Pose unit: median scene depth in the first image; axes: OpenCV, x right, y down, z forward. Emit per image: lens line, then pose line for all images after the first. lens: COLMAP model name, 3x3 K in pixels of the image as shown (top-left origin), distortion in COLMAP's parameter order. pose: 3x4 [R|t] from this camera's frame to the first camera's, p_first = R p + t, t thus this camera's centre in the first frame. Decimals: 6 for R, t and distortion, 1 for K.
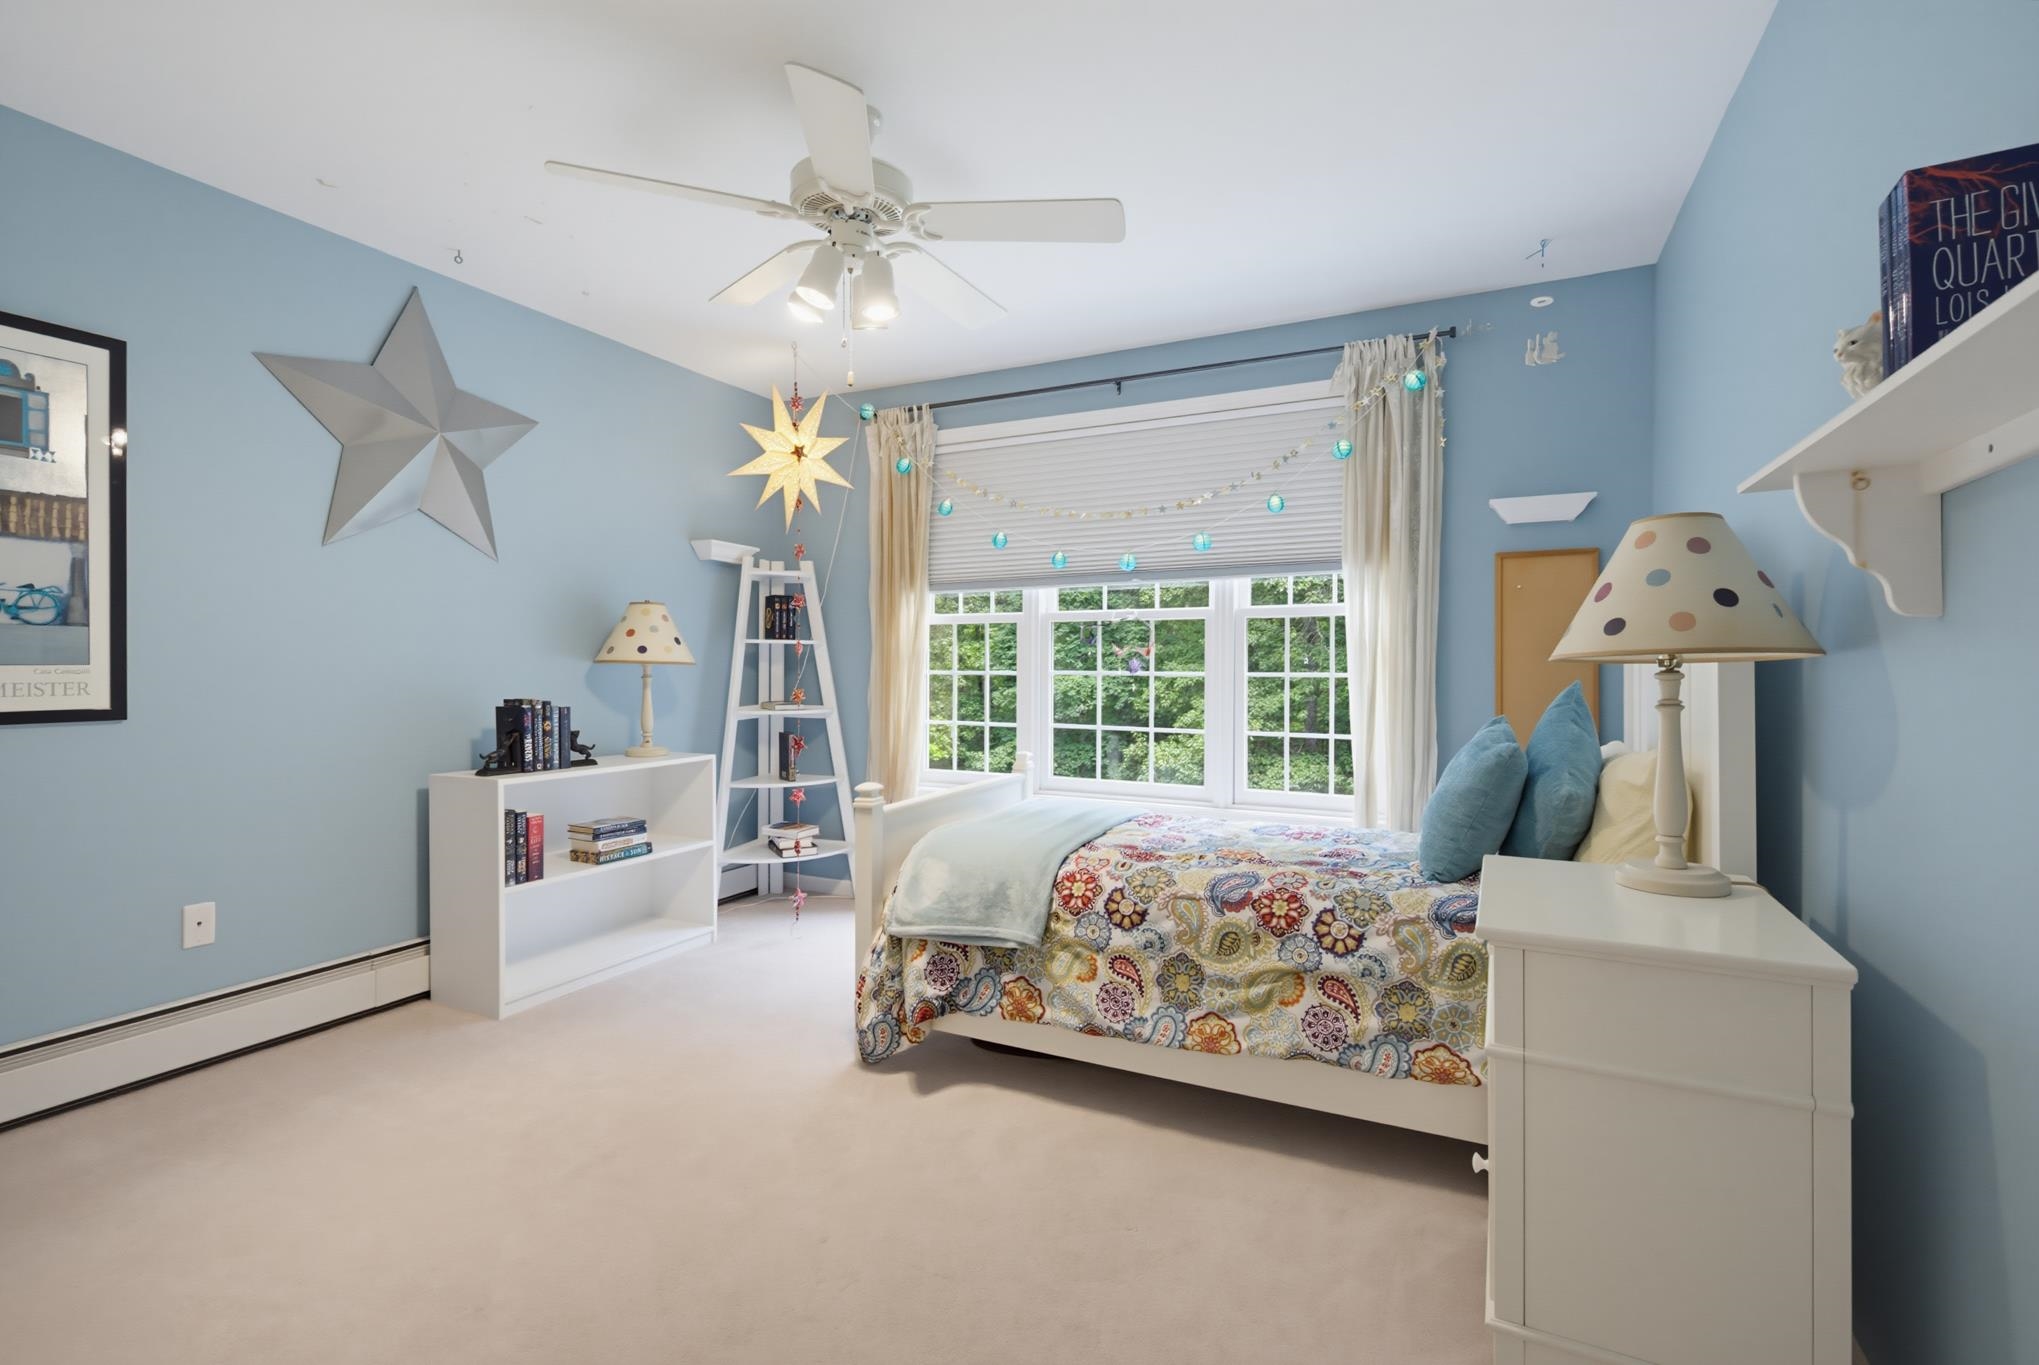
lens RADIAL K [[934.8, 0, 1025.6], [0, 934.8, 670.1], [0, 0, 1]] dist [0.001335, 0.000941]
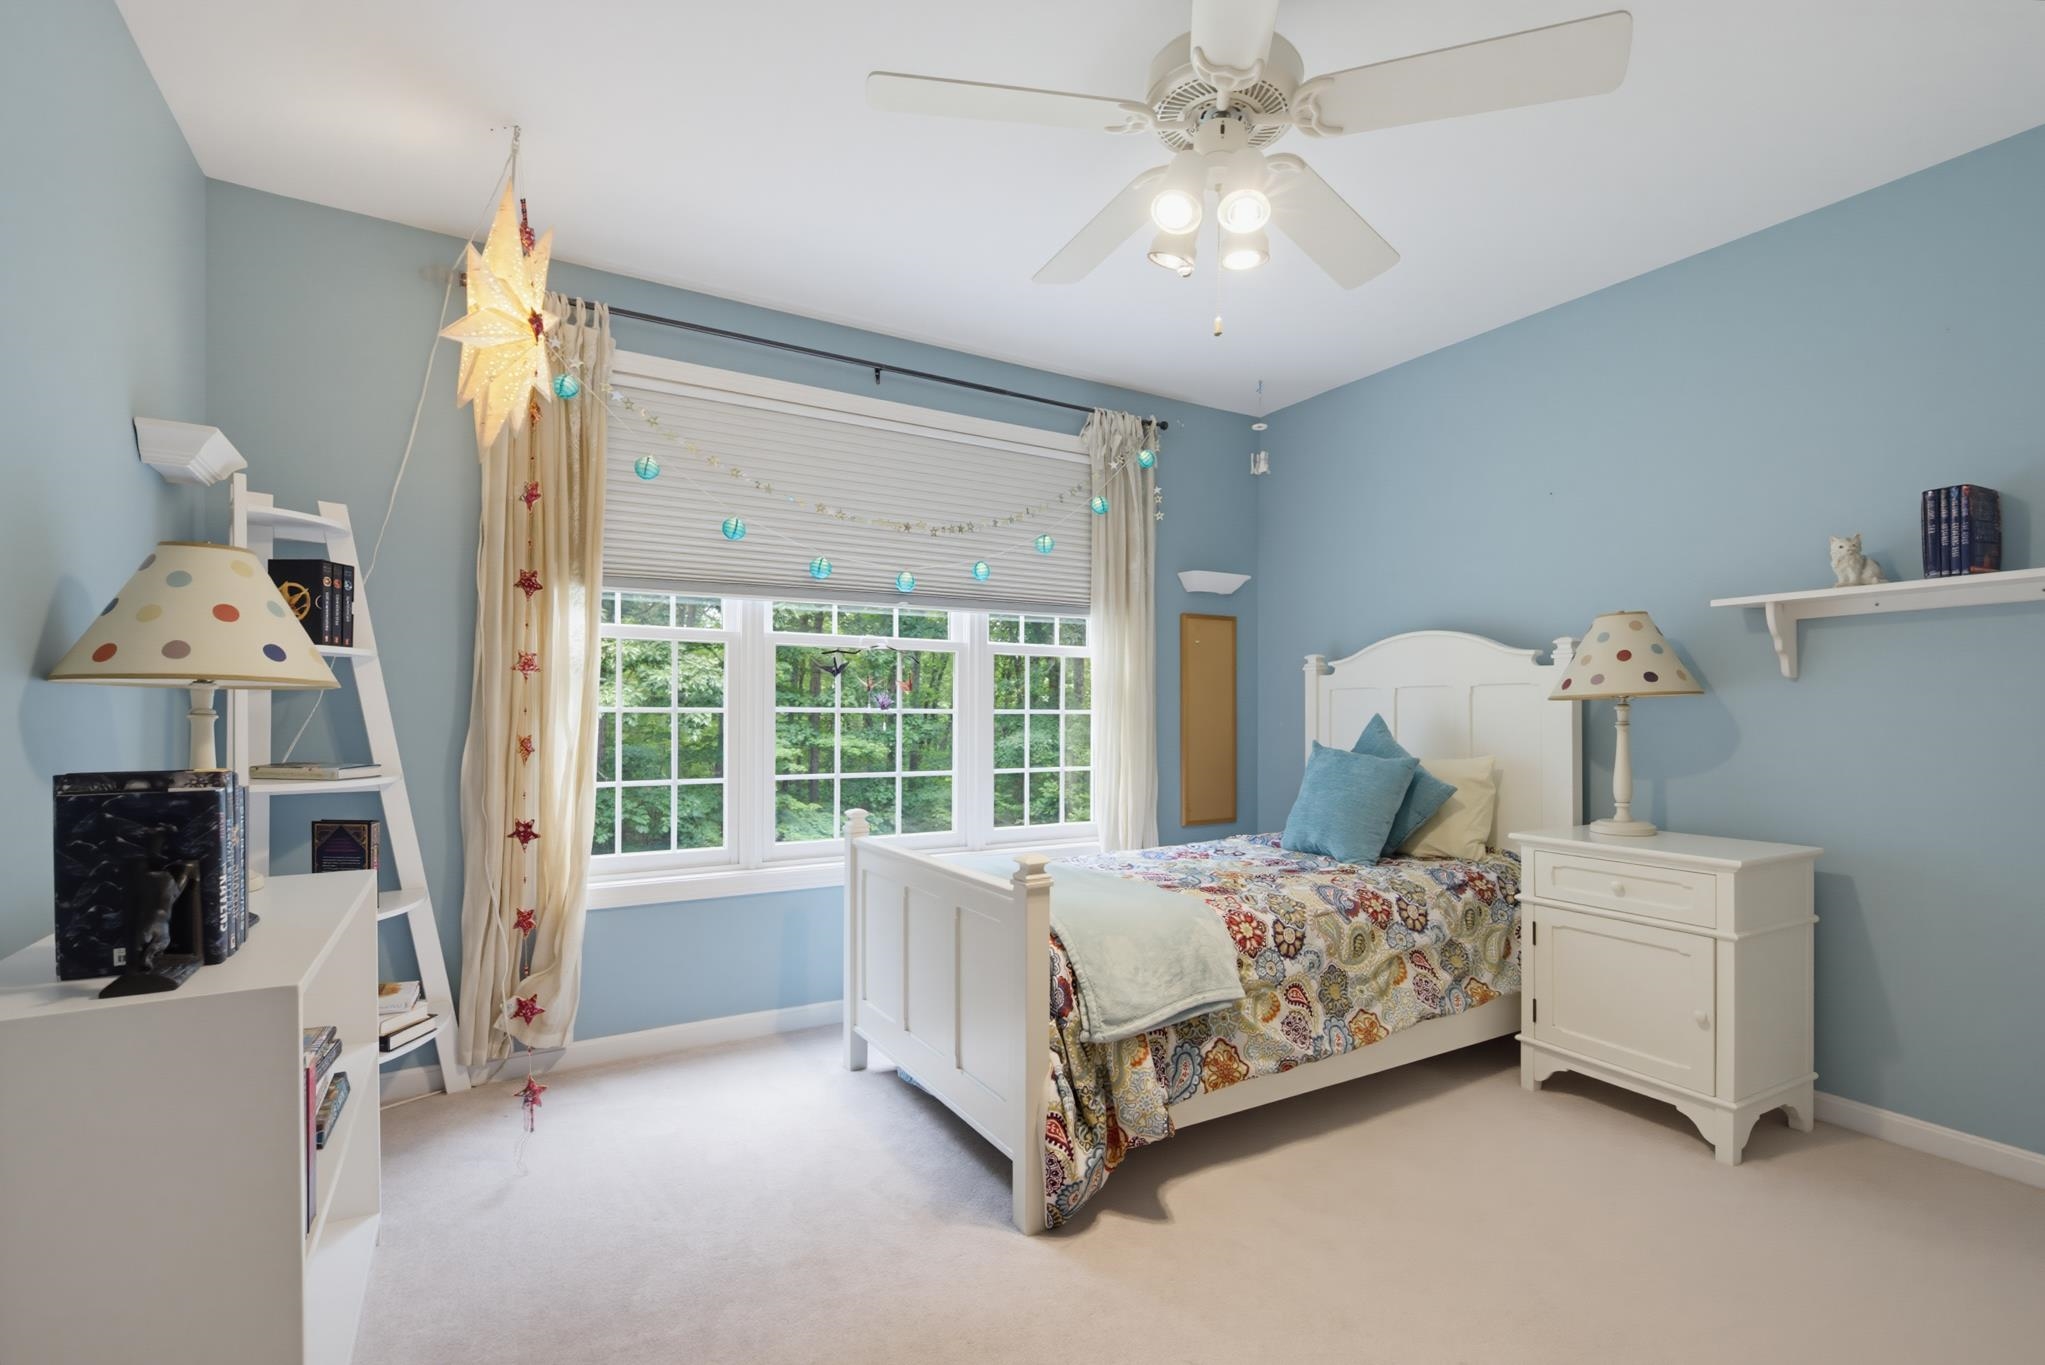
lens RADIAL K [[937.6, 0, 1056.3], [0, 937.6, 714.6], [0, 0, 1]] dist [0.001335, 0.000941]
pose [[0.531618, -0.001001, 0.846984, -0.841605], [0.000252, 0.999999, 0.001023, 0.010141], [-0.846984, -0.000330, 0.531618, 0.631767]]
